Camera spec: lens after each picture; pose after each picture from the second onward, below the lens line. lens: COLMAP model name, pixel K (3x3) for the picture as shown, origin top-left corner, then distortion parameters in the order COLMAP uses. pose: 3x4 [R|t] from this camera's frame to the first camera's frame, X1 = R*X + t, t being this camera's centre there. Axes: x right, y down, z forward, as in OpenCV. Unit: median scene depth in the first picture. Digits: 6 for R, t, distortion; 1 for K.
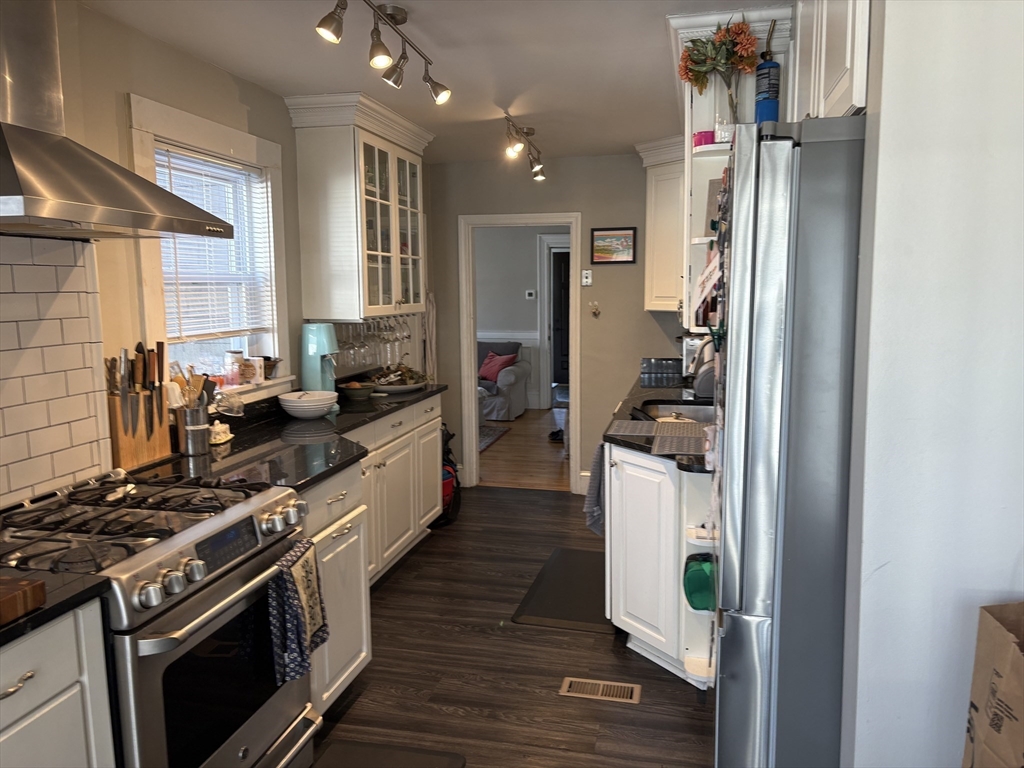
lens RADIAL K [[770.0, 0, 512.6], [0, 770.0, 381.6], [0, 0, 1]] dist [0.045352, -0.051886]
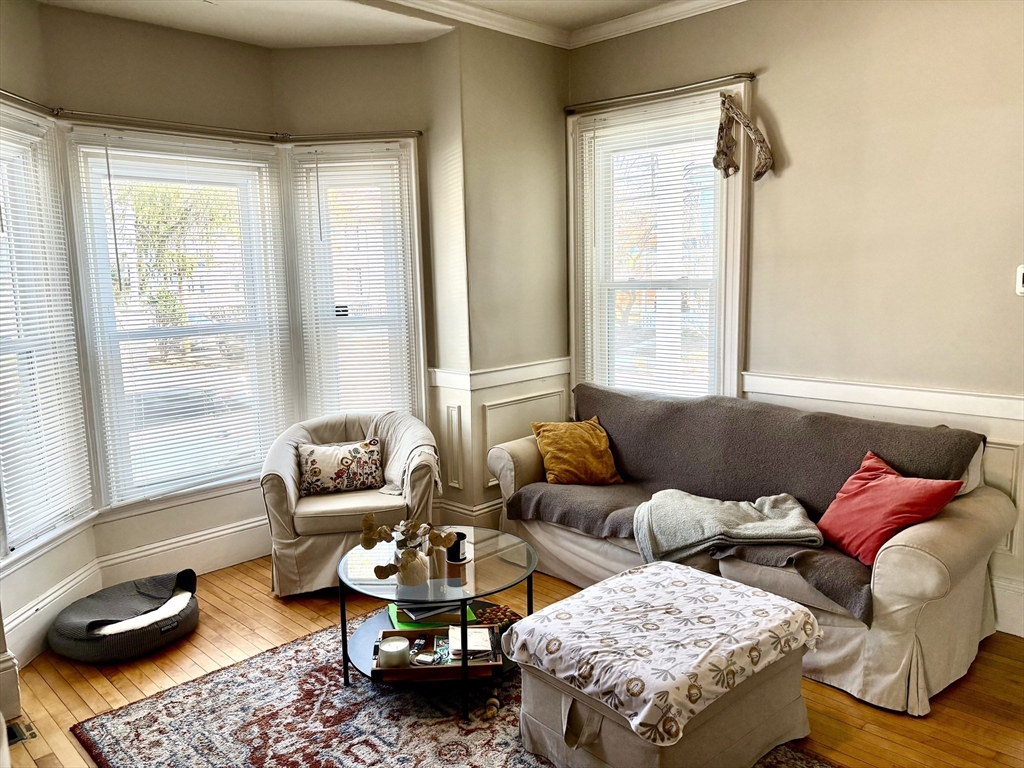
lens RADIAL K [[770.0, 0, 514.4], [0, 770.0, 383.7], [0, 0, 1]] dist [0.045352, -0.051886]
pose [[0.839705, 0.070769, -0.538412, 0.020559], [-0.049750, 0.997328, 0.053498, -0.082881], [0.540760, -0.018136, 0.840982, 0.671060]]
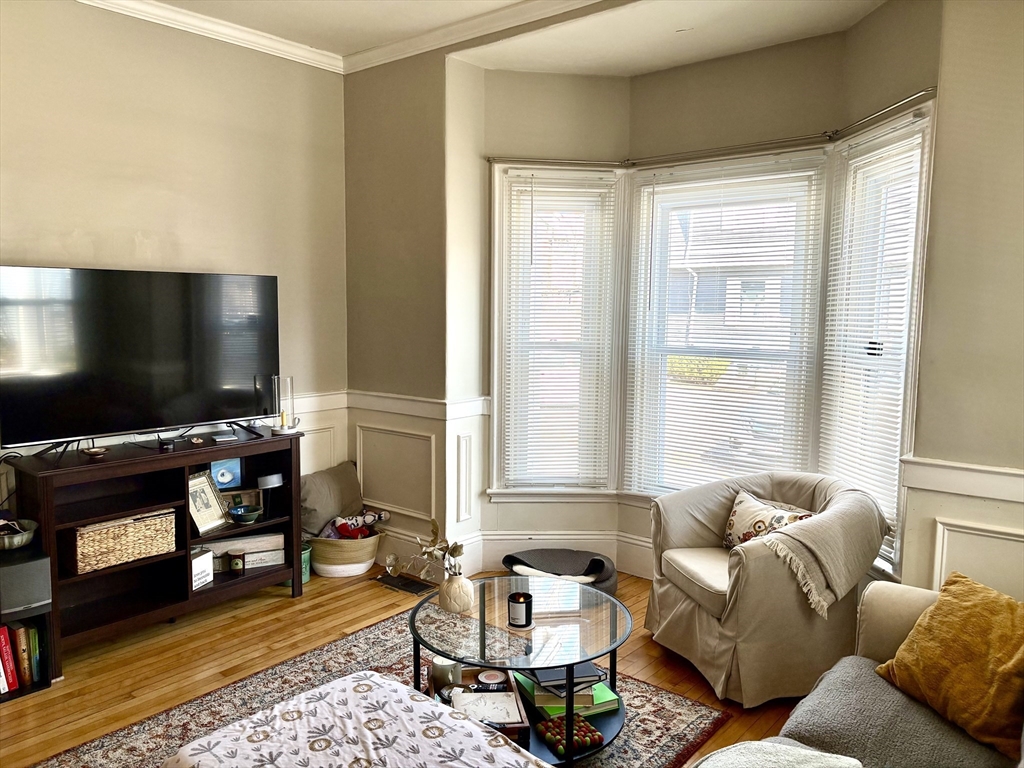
lens RADIAL K [[770.0, 0, 512.2], [0, 770.0, 388.1], [0, 0, 1]] dist [0.045352, -0.051886]
pose [[-0.470837, 0.101907, -0.876315, 0.069682], [-0.108280, 0.979121, 0.172040, -0.121650], [0.875550, 0.175890, -0.449972, 1.023988]]
